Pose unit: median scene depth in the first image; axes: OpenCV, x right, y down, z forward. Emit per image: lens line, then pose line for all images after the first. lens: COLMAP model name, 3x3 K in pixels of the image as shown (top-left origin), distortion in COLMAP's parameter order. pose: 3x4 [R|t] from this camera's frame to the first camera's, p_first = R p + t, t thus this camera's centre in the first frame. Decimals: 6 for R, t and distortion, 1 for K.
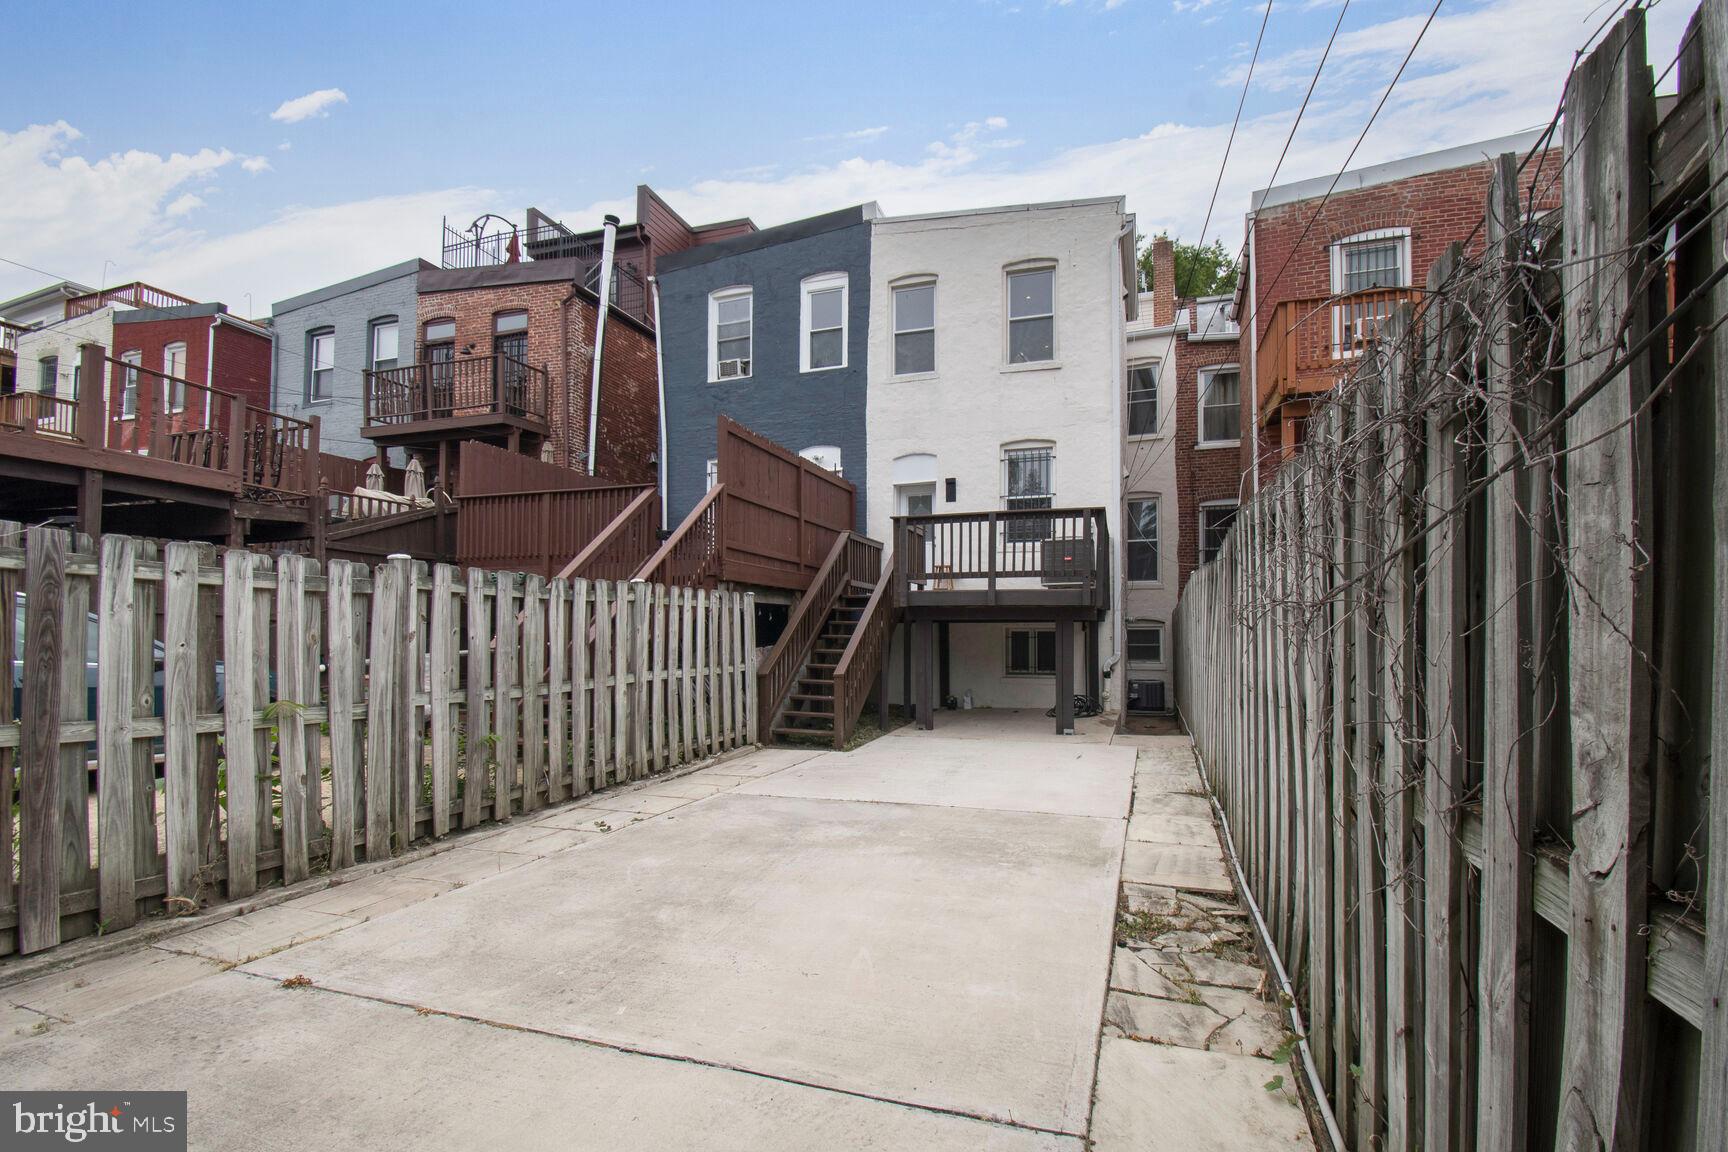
lens RADIAL K [[795.4, 0, 884.9], [0, 795.4, 620.9], [0, 0, 1]] dist [0.012236, -0.020047]
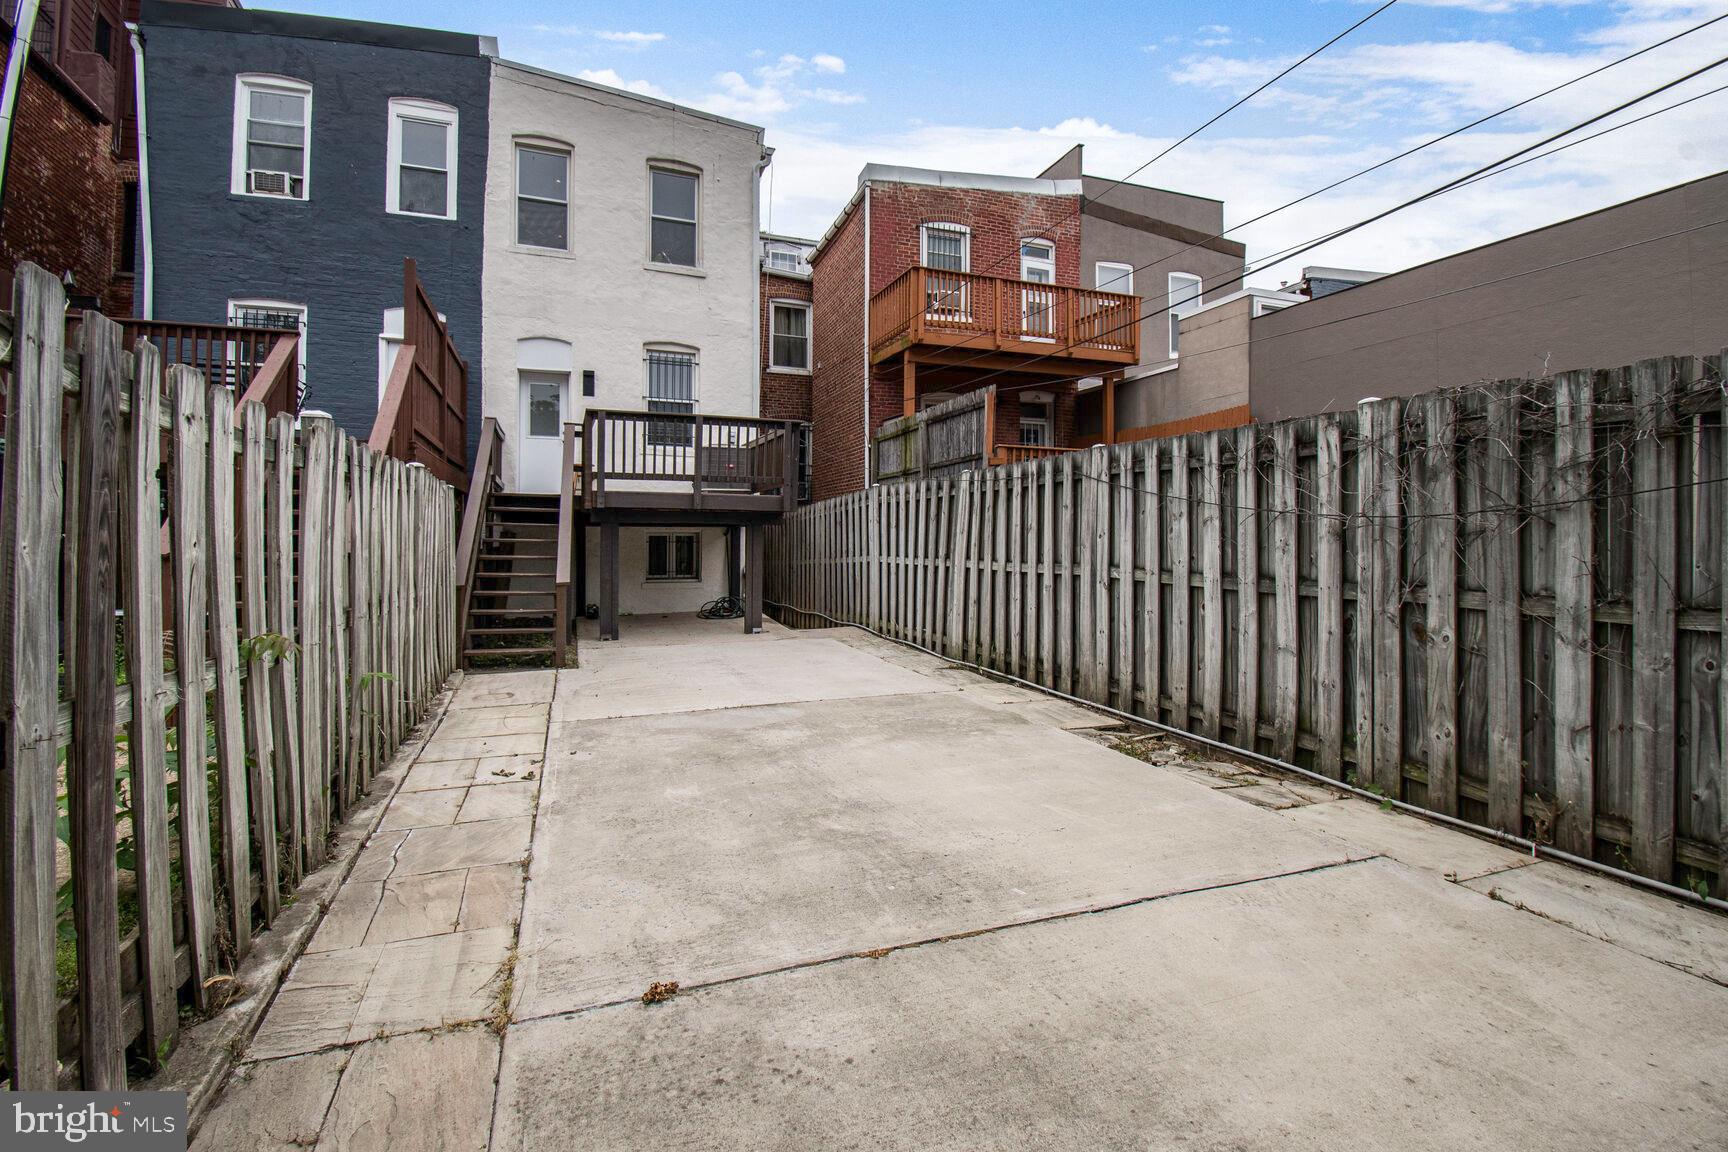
lens RADIAL K [[795.4, 0, 857.4], [0, 795.4, 542.0], [0, 0, 1]] dist [0.012236, -0.020047]
pose [[0.780065, 0.001048, 0.625697, -0.564627], [-0.012804, 0.999816, 0.014289, 0.009182], [-0.625567, -0.019158, 0.779935, 0.160949]]
